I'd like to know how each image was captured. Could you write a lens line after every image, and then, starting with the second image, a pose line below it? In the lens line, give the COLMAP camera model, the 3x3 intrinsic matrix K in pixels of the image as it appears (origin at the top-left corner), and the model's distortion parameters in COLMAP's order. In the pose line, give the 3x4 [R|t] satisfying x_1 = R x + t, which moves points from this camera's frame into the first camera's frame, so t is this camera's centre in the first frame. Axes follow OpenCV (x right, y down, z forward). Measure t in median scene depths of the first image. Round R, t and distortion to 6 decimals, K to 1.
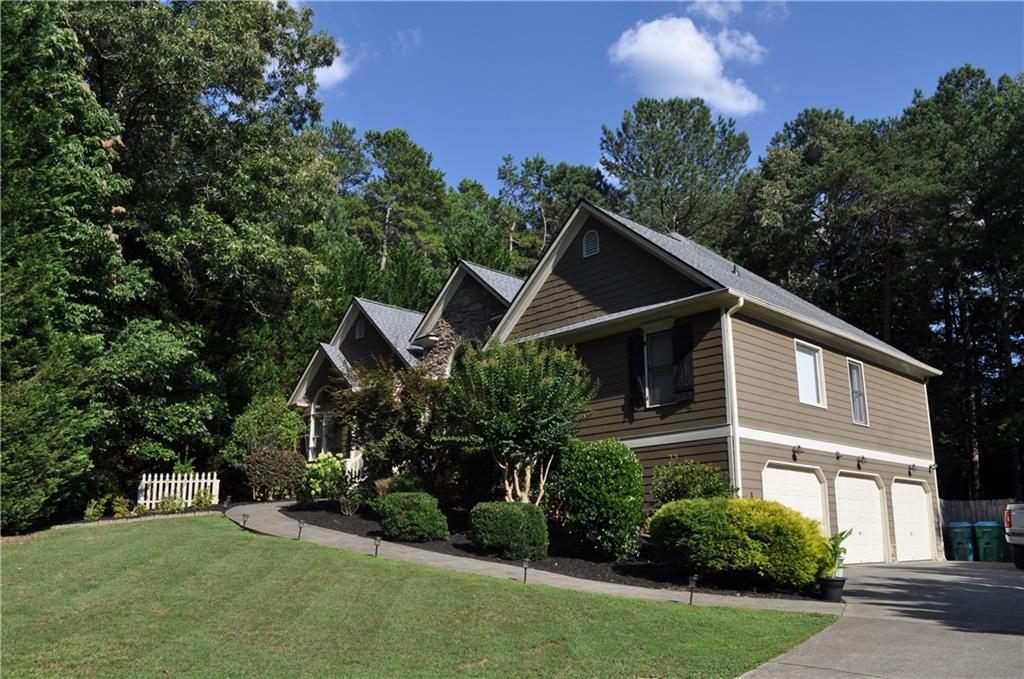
lens RADIAL K [[809.6, 0, 514.0], [0, 809.6, 346.0], [0, 0, 1]] dist [-0.079652, 0.006053]
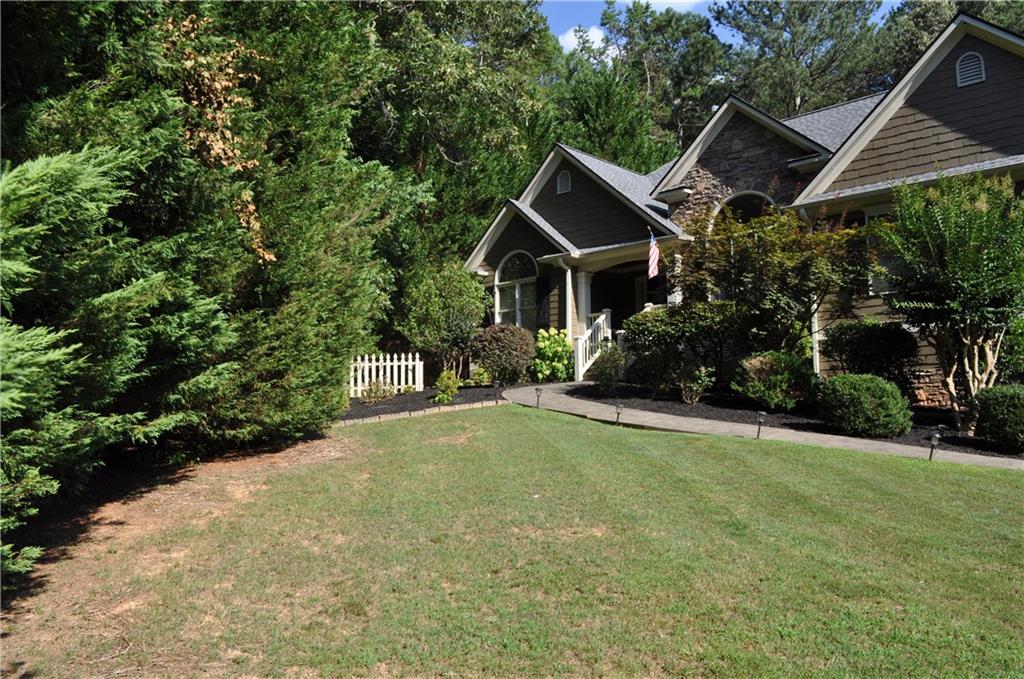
lens RADIAL K [[820.1, 0, 513.2], [0, 820.1, 346.1], [0, 0, 1]] dist [-0.083706, 0.013113]
pose [[0.999011, 0.001051, 0.044445, -0.317959], [-0.007436, 0.989589, 0.143727, 0.029425], [-0.043831, -0.143915, 0.988619, 0.162658]]
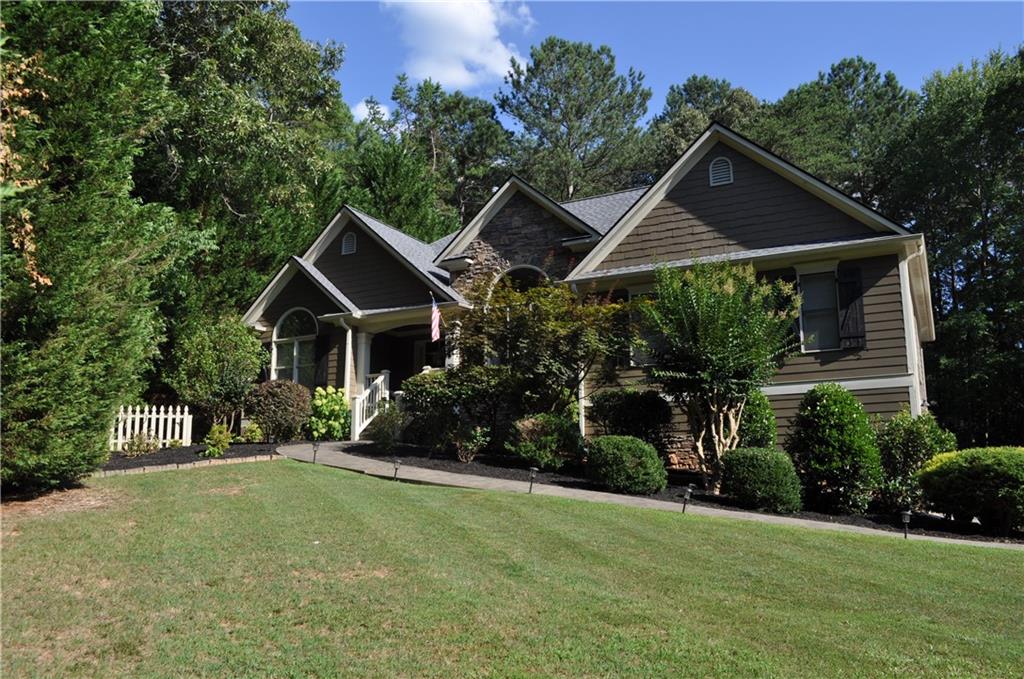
lens RADIAL K [[809.6, 0, 514.0], [0, 809.6, 346.0], [0, 0, 1]] dist [-0.079652, 0.006053]
pose [[0.947563, 0.059830, 0.313918, -0.323984], [-0.078628, 0.995769, 0.047554, 0.036767], [-0.309745, -0.069744, 0.948258, 0.157590]]
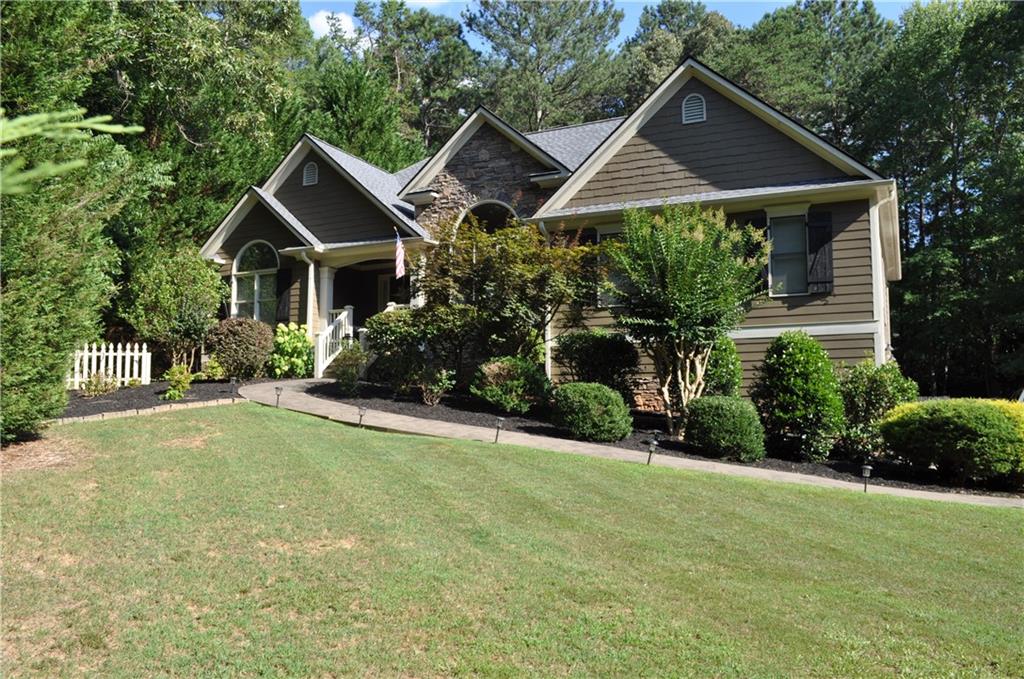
lens RADIAL K [[817.2, 0, 512.8], [0, 817.2, 345.8], [0, 0, 1]] dist [-0.080362, 0.009390]
pose [[0.933291, 0.035791, 0.357334, -0.324983], [-0.090533, 0.986333, 0.137663, 0.021873], [-0.347523, -0.160830, 0.923775, 0.161680]]
